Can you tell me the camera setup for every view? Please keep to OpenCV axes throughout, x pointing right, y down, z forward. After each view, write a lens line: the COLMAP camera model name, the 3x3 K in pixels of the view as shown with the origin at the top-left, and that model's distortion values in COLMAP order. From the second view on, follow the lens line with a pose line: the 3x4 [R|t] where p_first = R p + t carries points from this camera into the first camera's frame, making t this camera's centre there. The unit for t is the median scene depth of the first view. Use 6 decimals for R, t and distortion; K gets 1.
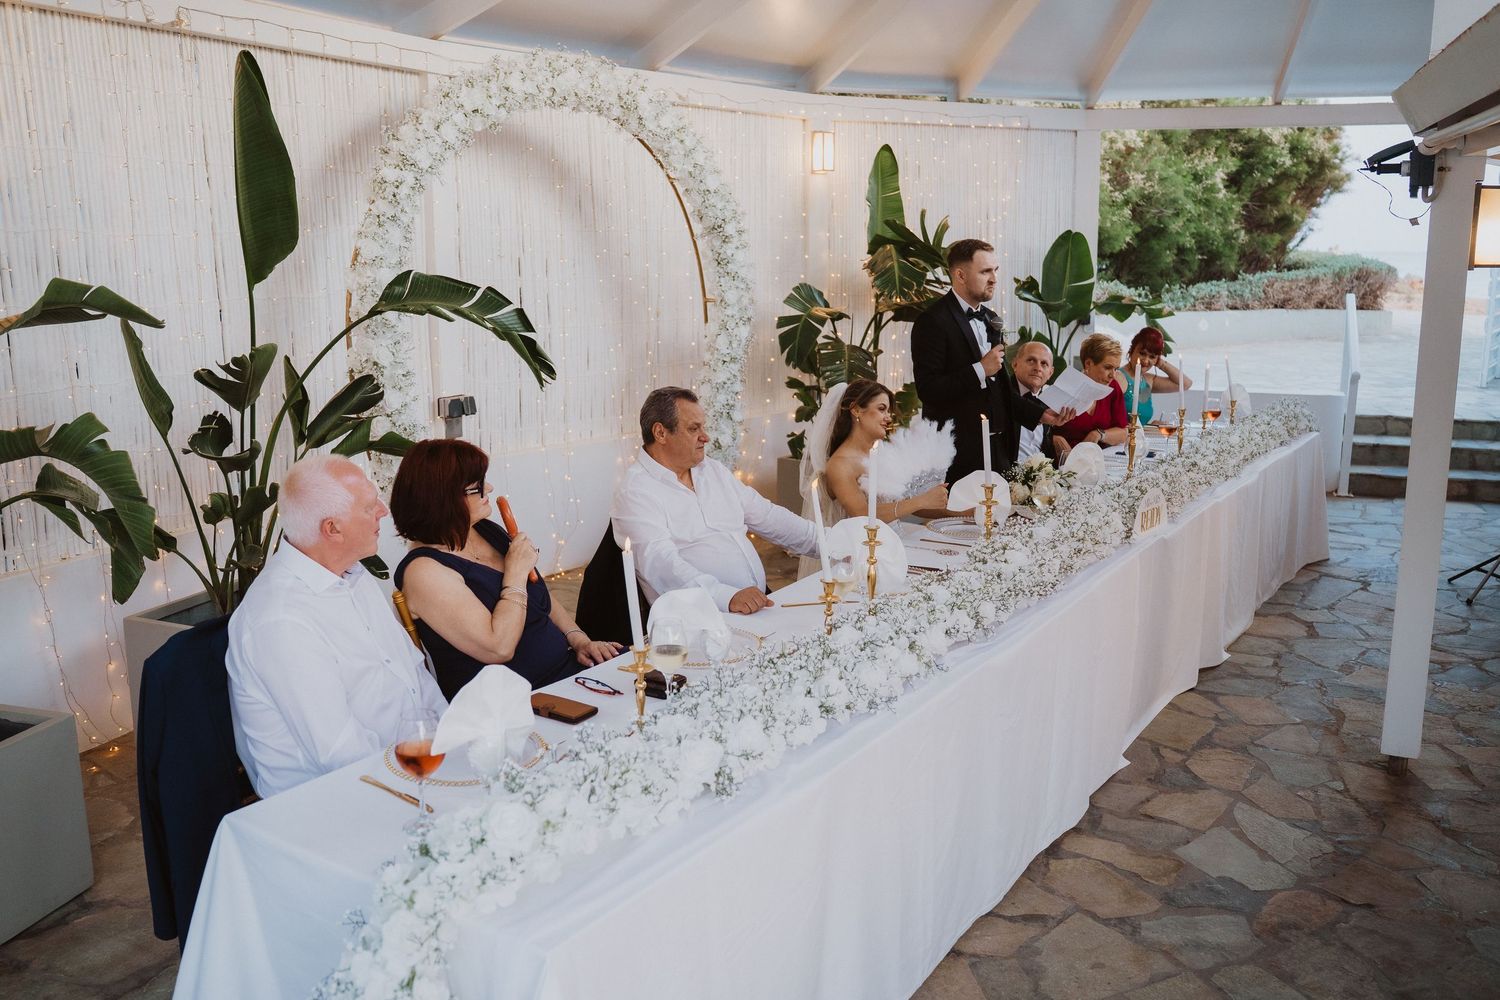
lens RADIAL K [[1265.5, 0, 728.5], [0, 1265.5, 500.8], [0, 0, 1]] dist [-0.095652, 0.035494]
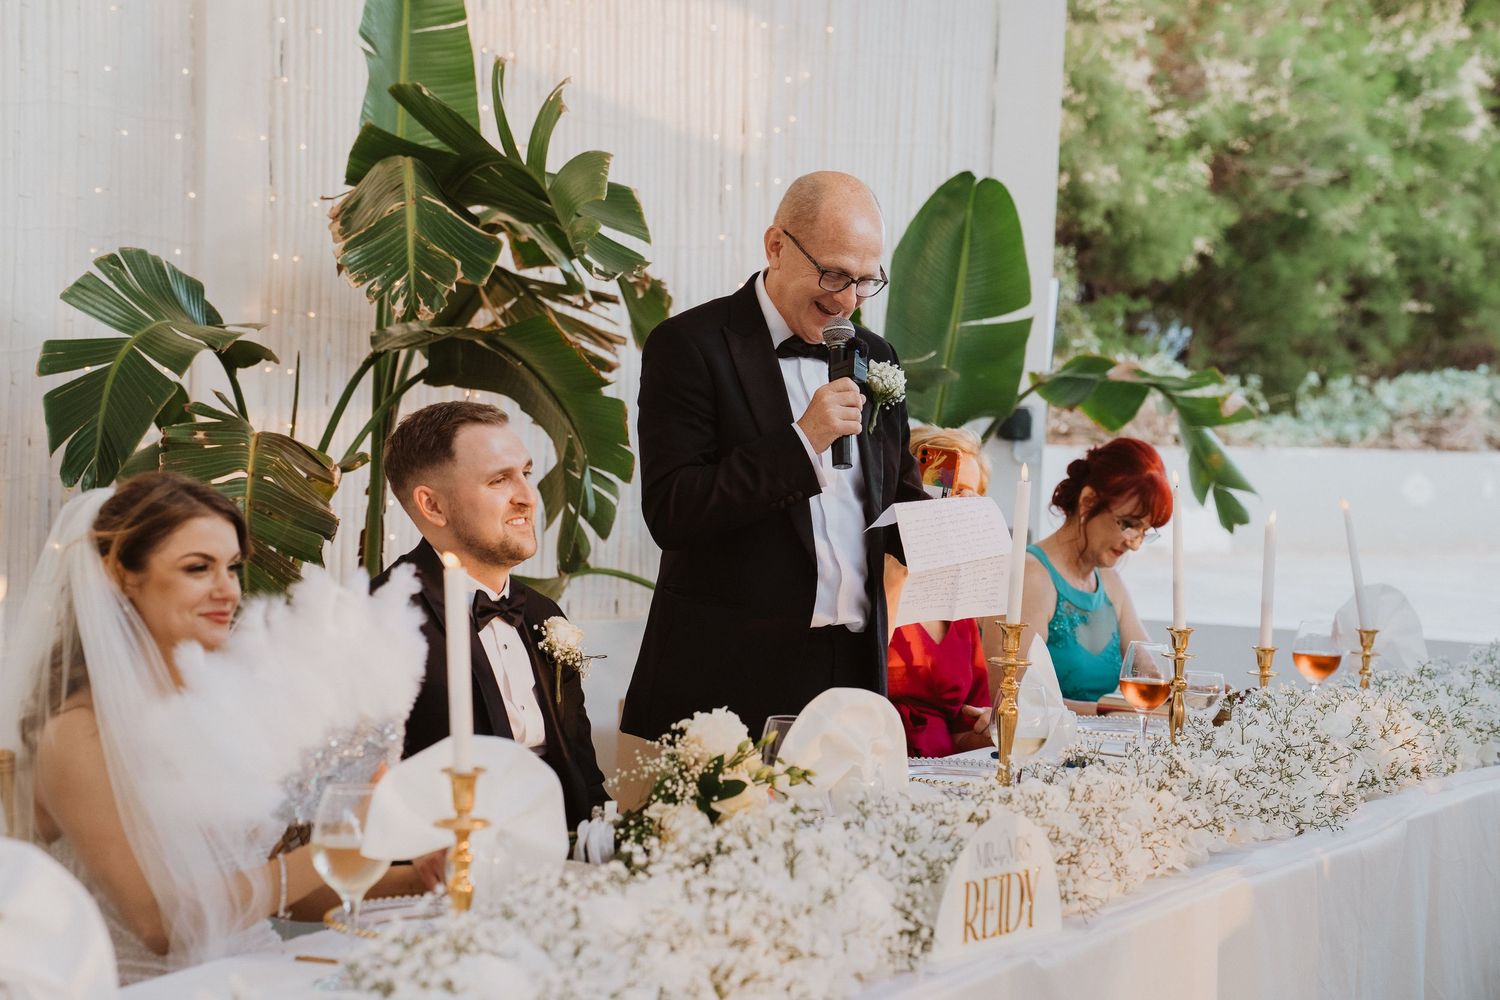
lens RADIAL K [[3476.3, 0, 755.8], [0, 3476.3, 506.7], [0, 0, 1]] dist [0.788215, 0.000000]
pose [[0.987645, 0.038636, 0.151871, 0.082773], [-0.017218, 0.990018, -0.139884, 0.027717], [-0.155760, 0.135541, 0.978452, 0.046508]]
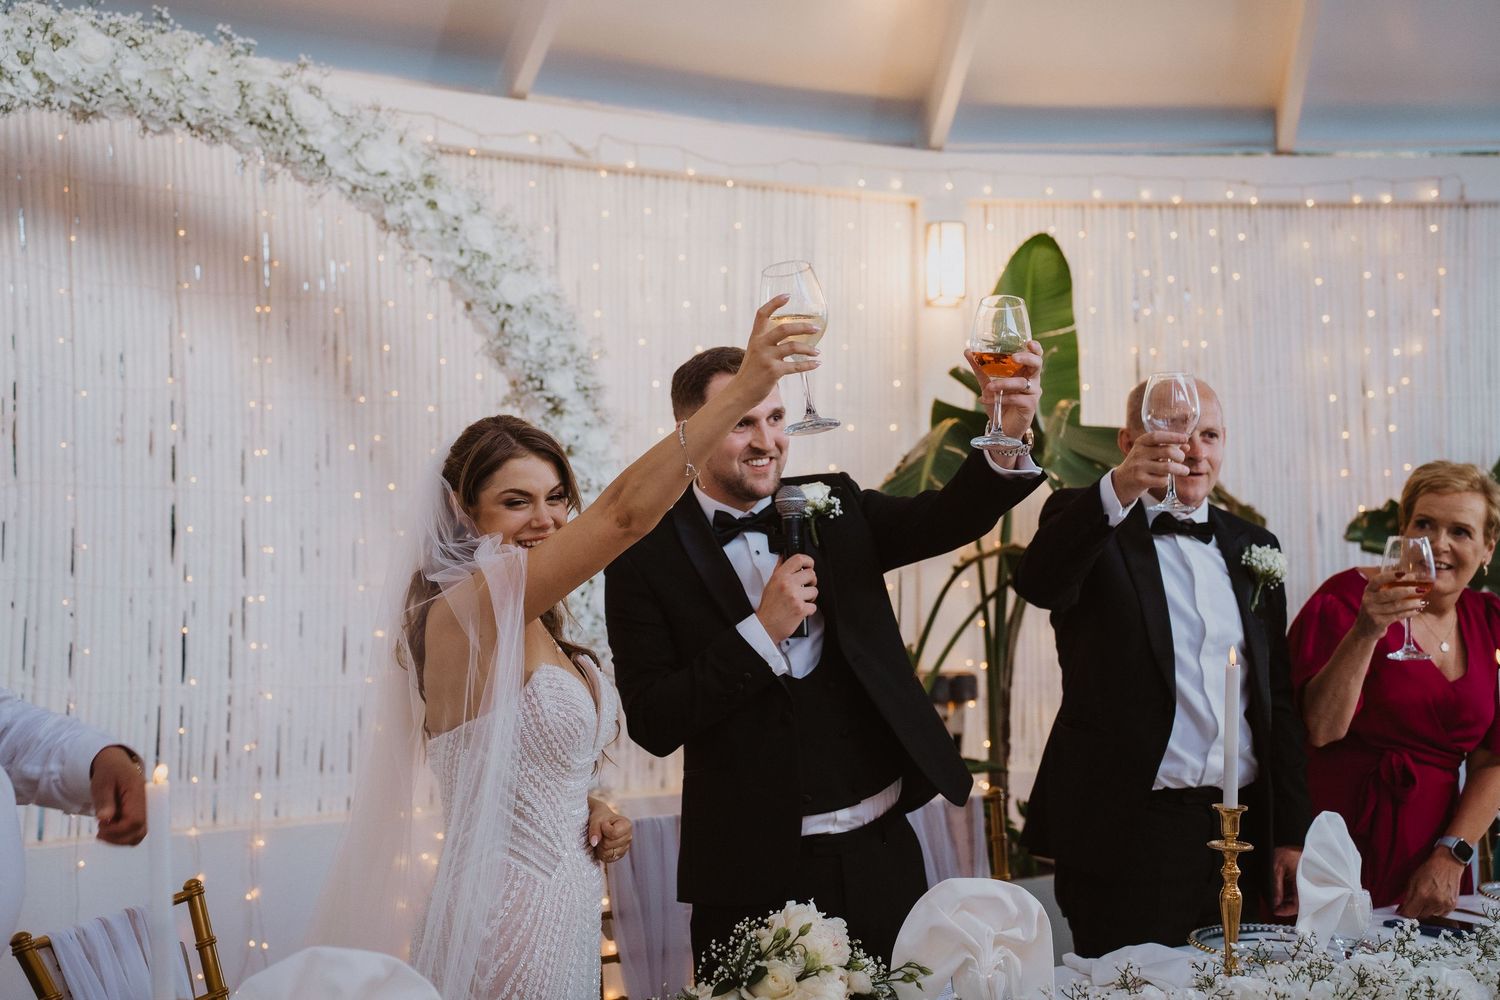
lens RADIAL K [[1875.7, 0, 743.7], [0, 1875.7, 491.8], [0, 0, 1]] dist [0.199065, 0.000000]
pose [[0.946882, -0.004515, -0.321549, 0.288724], [-0.066512, 0.975532, -0.209557, -0.027424], [0.314627, 0.219813, 0.923413, 0.349591]]
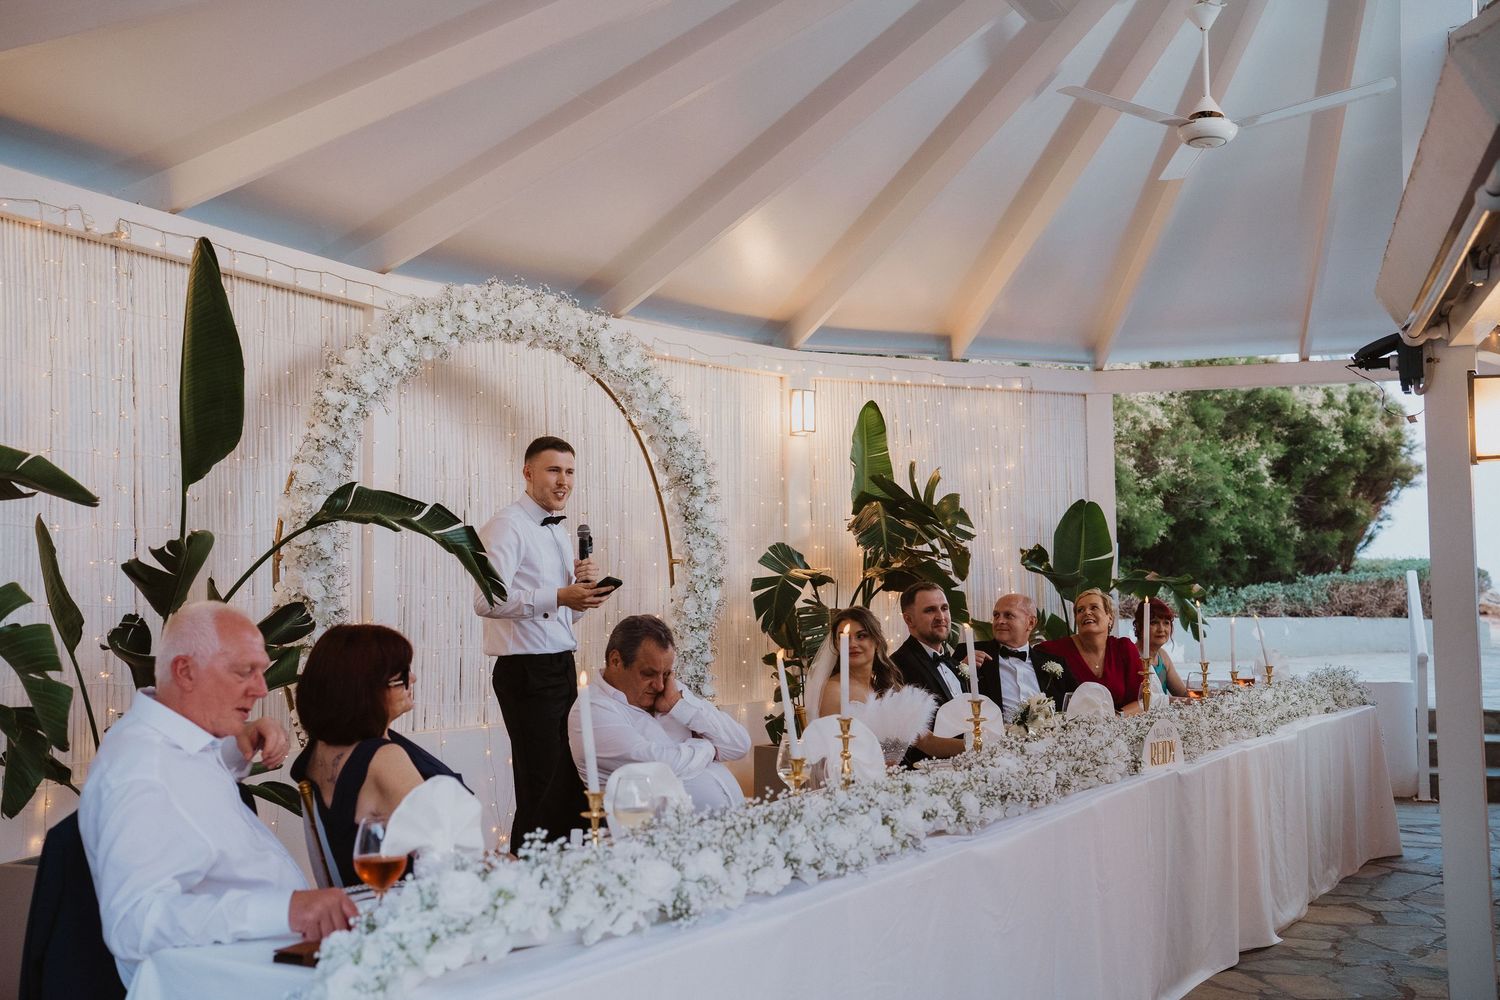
lens RADIAL K [[1541.8, 0, 741.2], [0, 1541.8, 496.8], [0, 0, 1]] dist [-0.042831, 0.000000]
pose [[0.999715, -0.001765, 0.023815, 0.005109], [0.007743, 0.967350, -0.253328, 0.075404], [-0.022591, 0.253440, 0.967087, -0.071976]]
